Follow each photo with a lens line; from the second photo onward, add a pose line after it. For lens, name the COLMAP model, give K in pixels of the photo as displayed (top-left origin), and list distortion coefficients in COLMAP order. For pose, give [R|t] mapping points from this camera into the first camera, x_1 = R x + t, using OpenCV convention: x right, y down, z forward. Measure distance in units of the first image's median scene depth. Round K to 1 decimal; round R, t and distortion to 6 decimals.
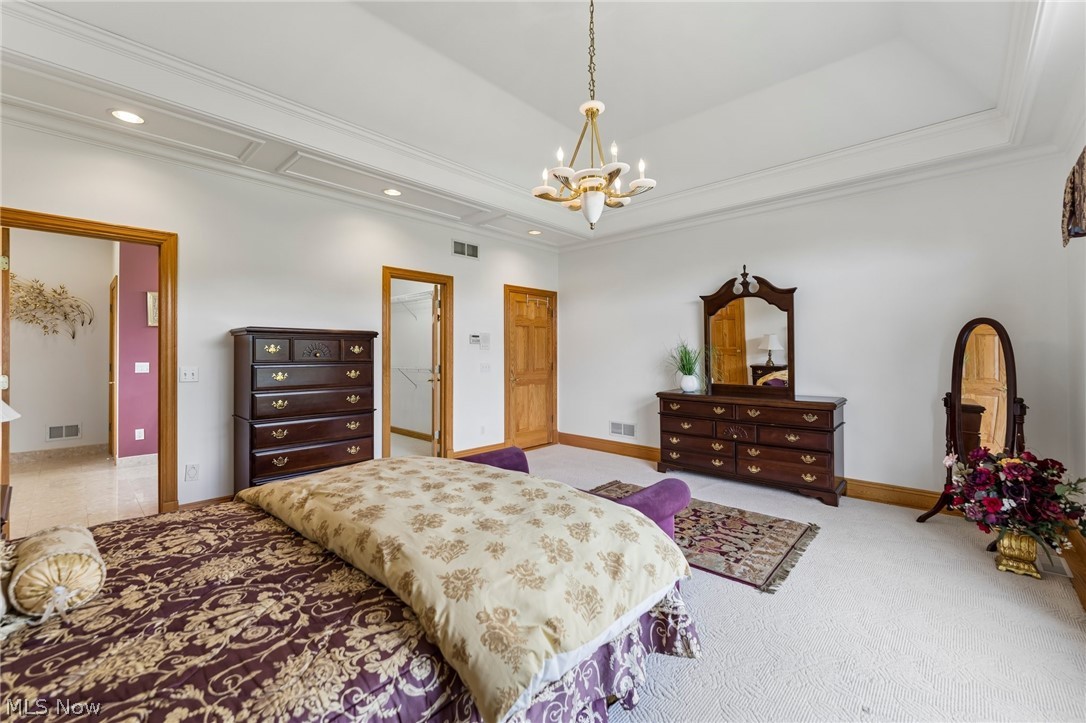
lens RADIAL K [[443.8, 0, 543.1], [0, 443.8, 355.9], [0, 0, 1]] dist [-0.000957, -0.000060]
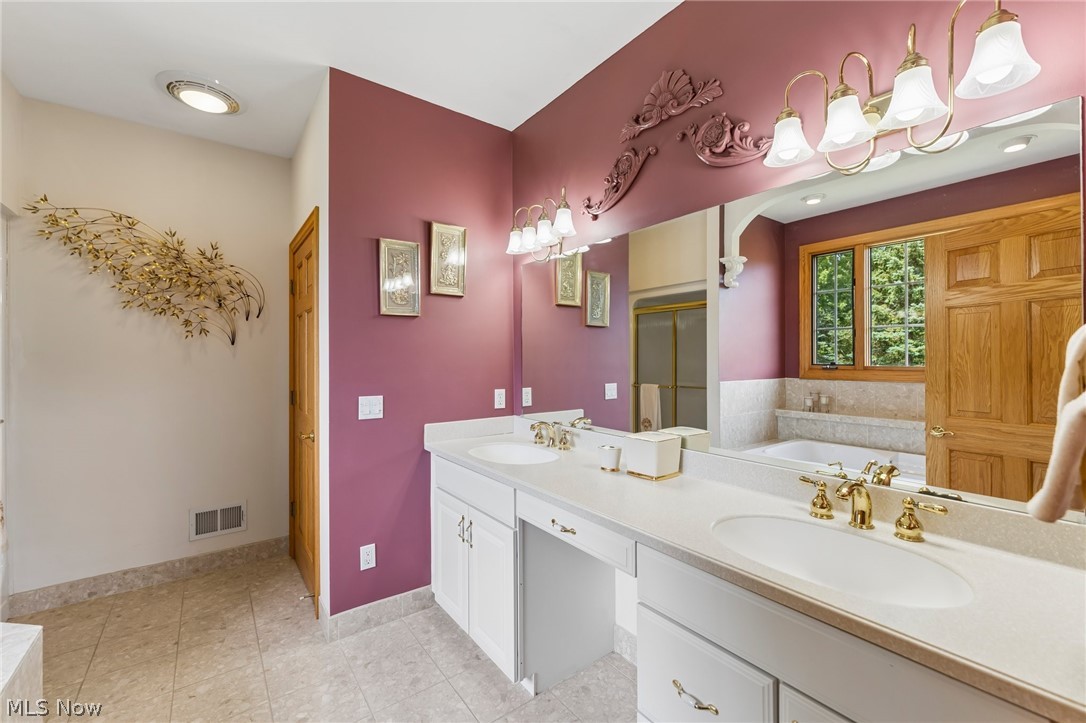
lens RADIAL K [[443.8, 0, 544.5], [0, 443.8, 359.1], [0, 0, 1]] dist [-0.000957, -0.000060]
pose [[0.985133, -0.004988, -0.171721, -0.613201], [0.005427, 0.999983, 0.002090, -0.020933], [0.171708, -0.002991, 0.985143, 0.552059]]
